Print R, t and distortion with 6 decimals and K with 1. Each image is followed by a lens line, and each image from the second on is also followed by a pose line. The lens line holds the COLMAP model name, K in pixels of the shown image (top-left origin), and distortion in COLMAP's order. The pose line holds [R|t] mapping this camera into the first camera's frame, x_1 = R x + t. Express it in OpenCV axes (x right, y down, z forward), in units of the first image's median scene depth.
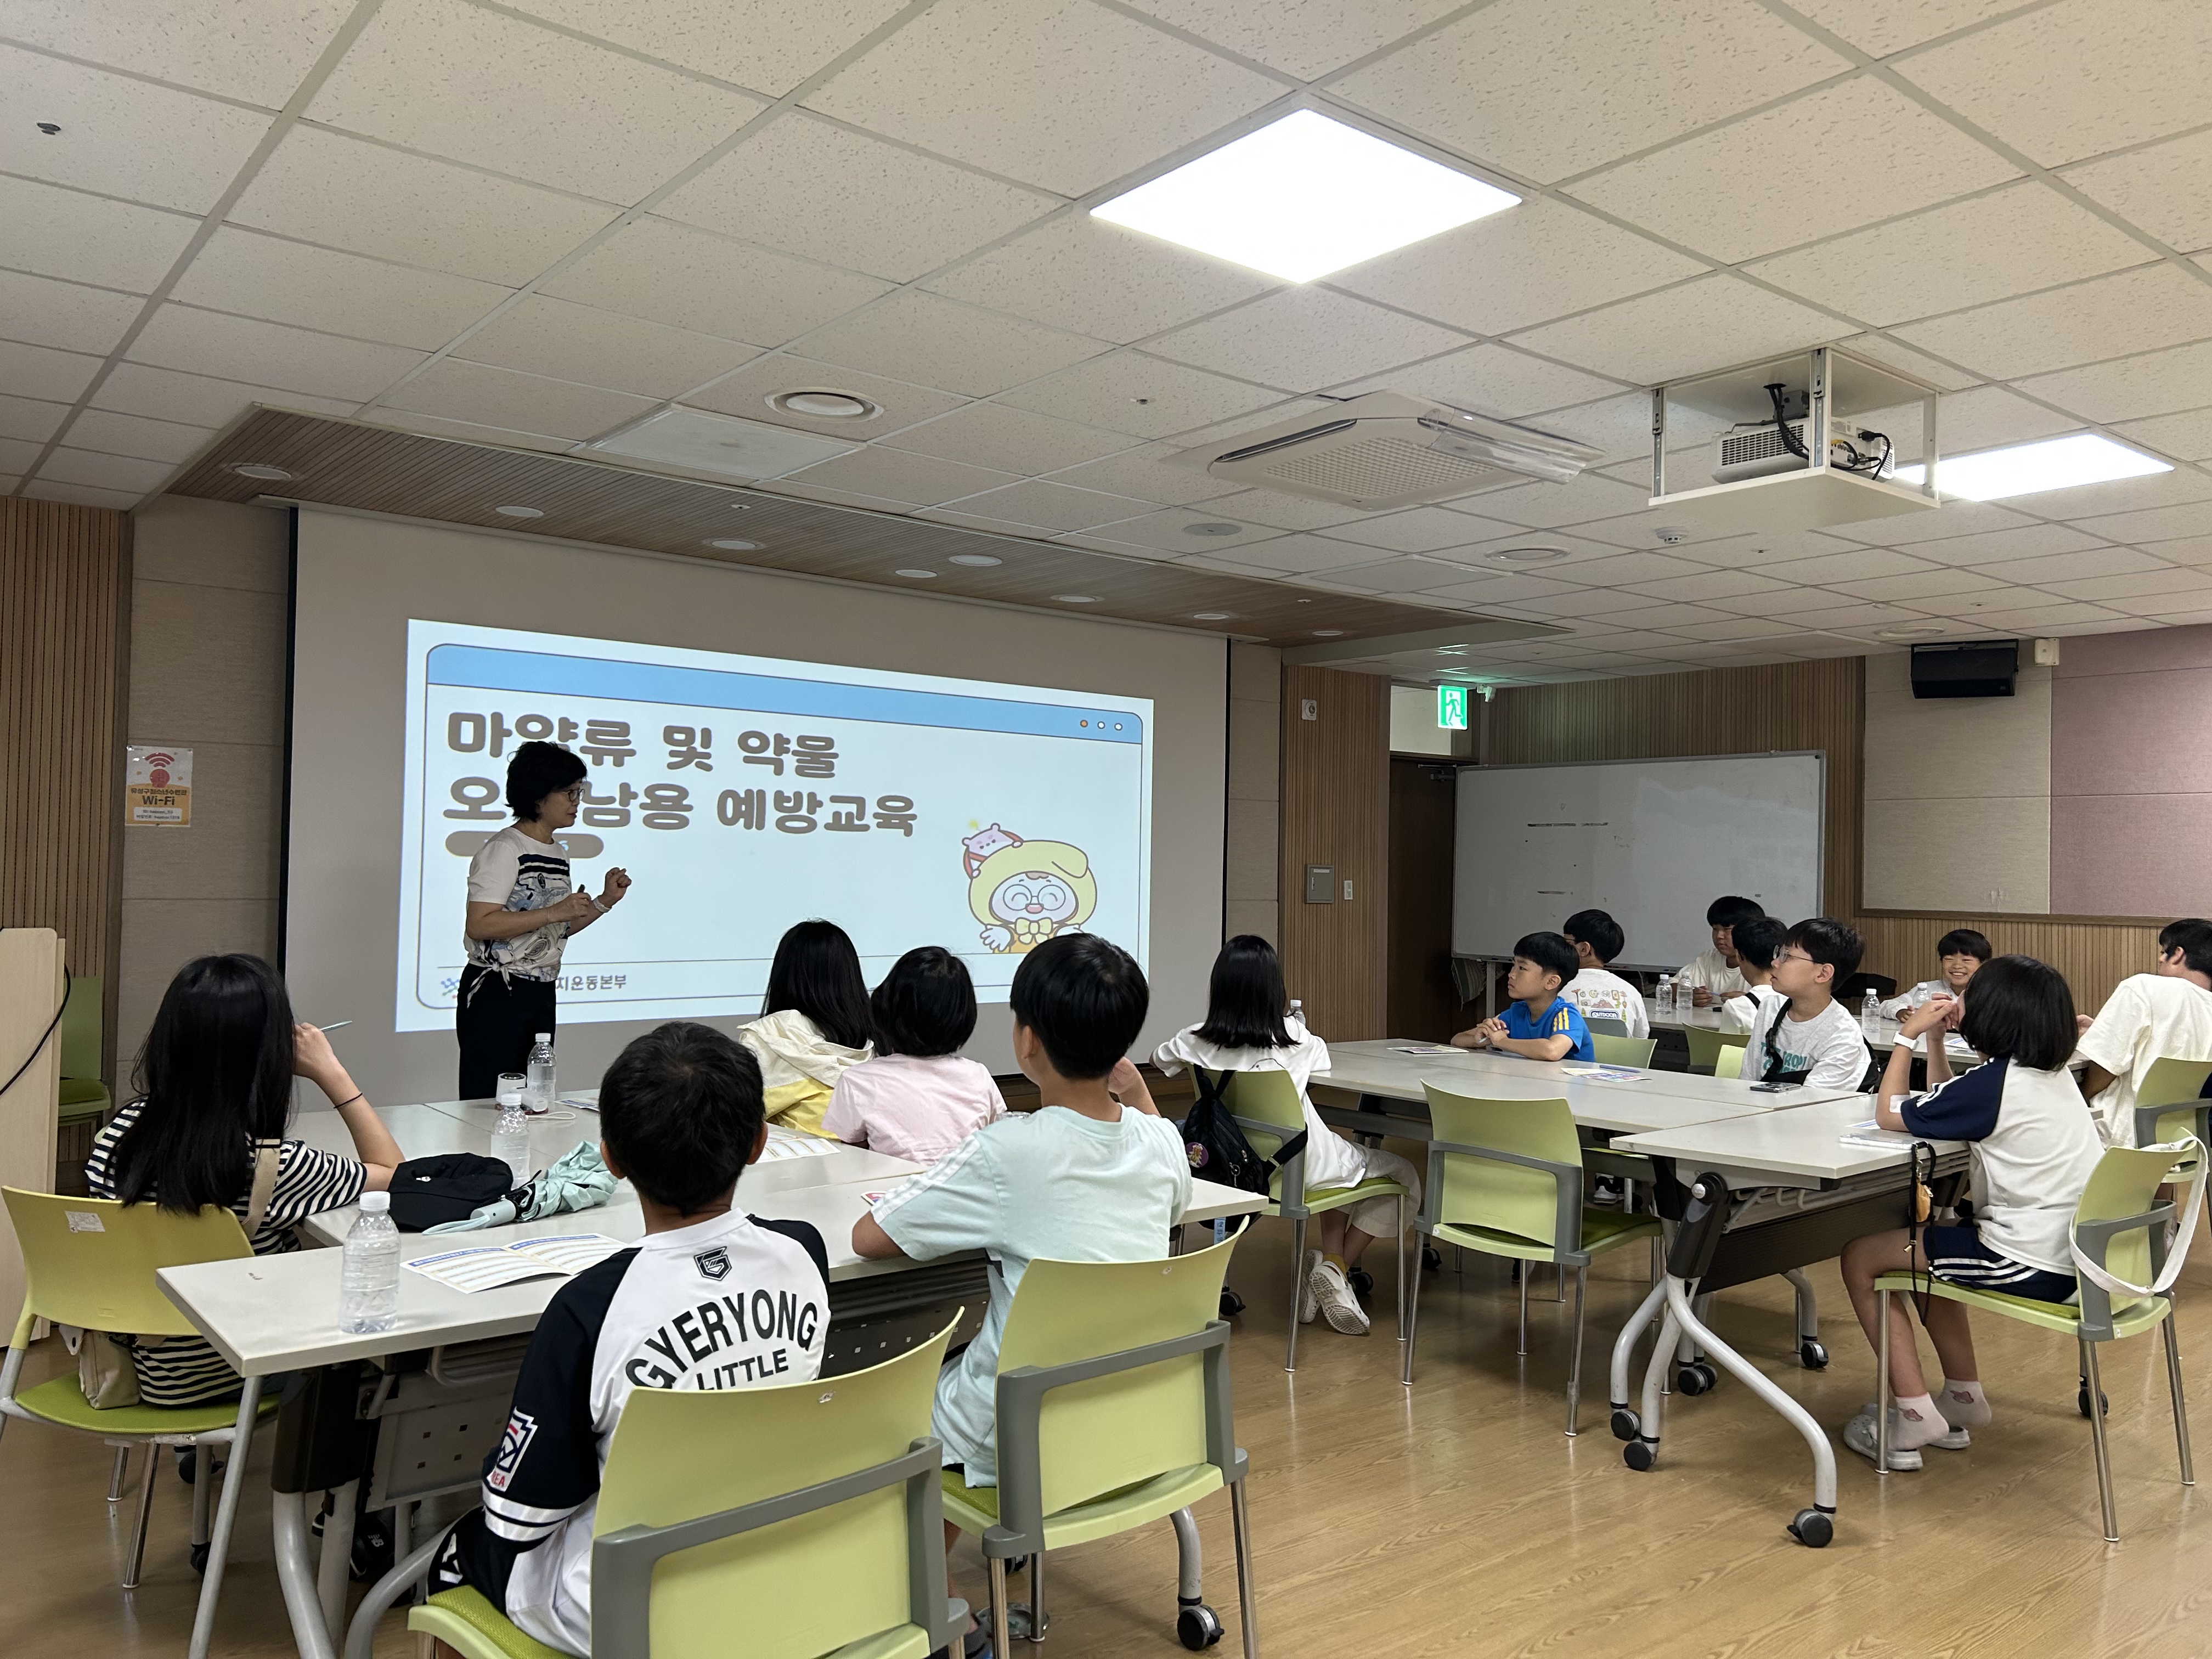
lens RADIAL K [[1673.8, 0, 1104.8], [0, 1673.8, 831.4], [0, 0, 1]] dist [0.042304, -0.048562]
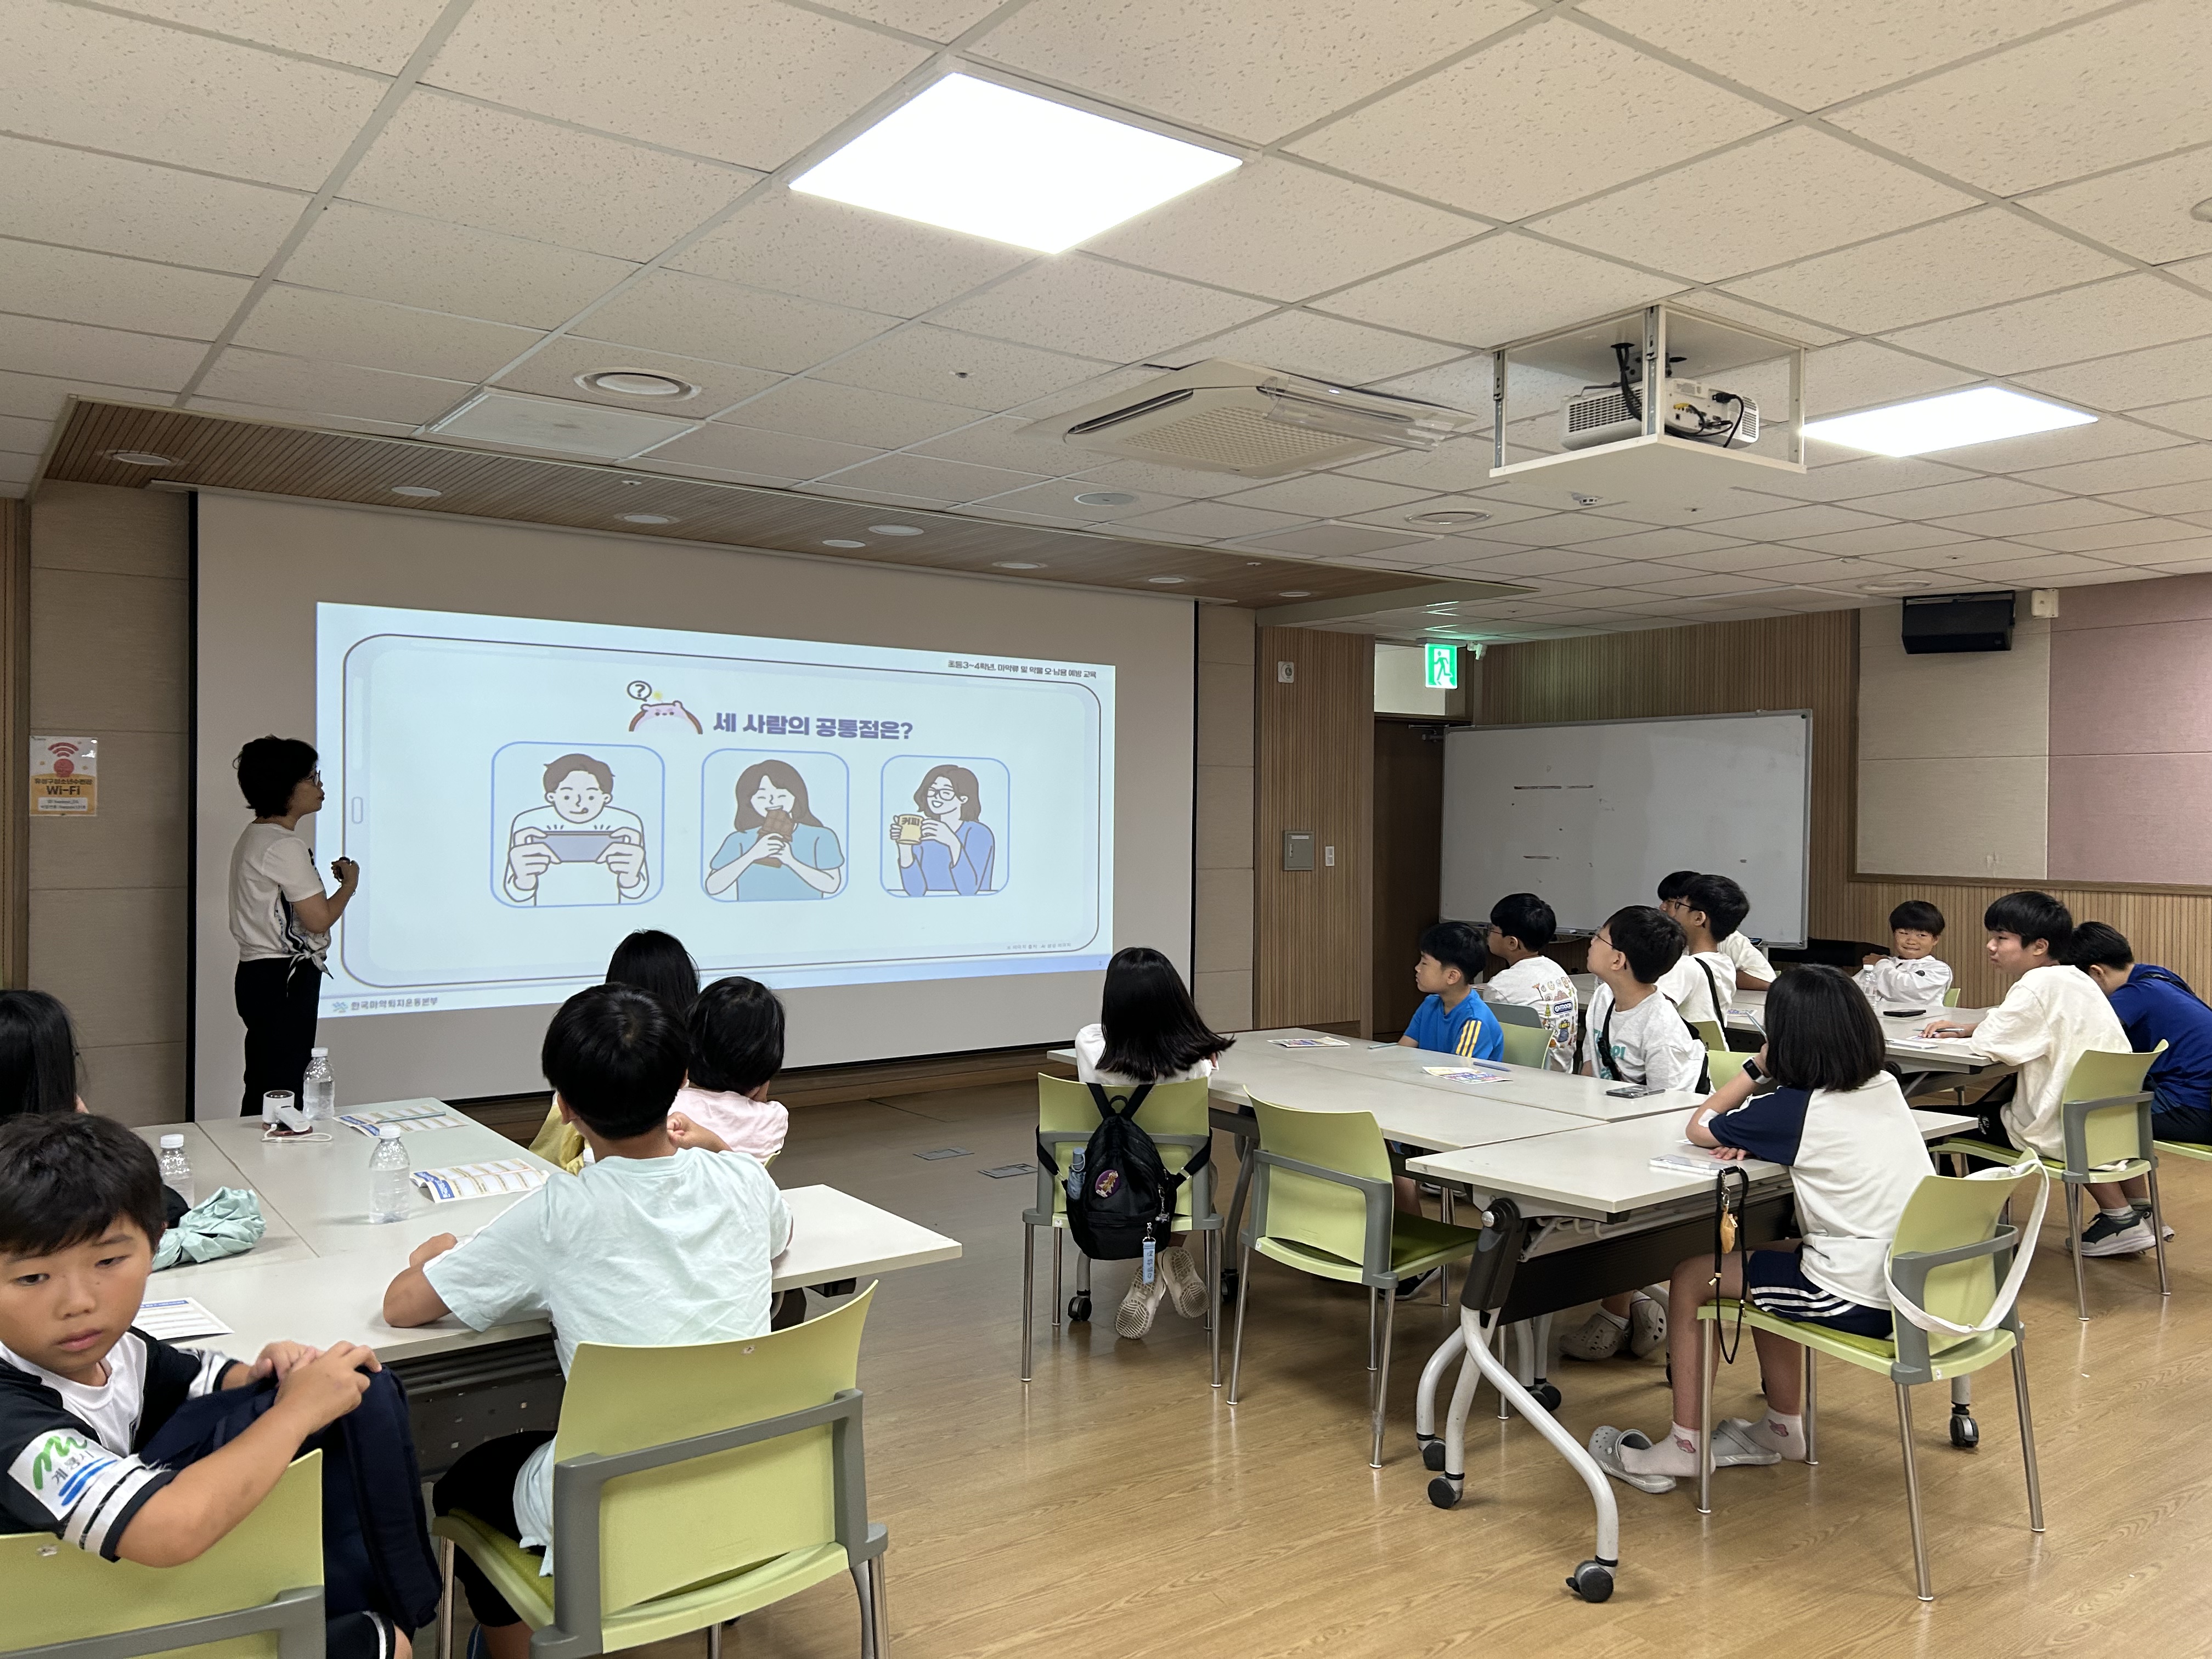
lens RADIAL K [[1673.8, 0, 1112.2], [0, 1673.8, 822.4], [0, 0, 1]] dist [0.042304, -0.048562]
pose [[0.998784, -0.009499, -0.048372, 0.162550], [0.010794, 0.999589, 0.026573, -0.029298], [0.048100, -0.027063, 0.998476, 0.051359]]
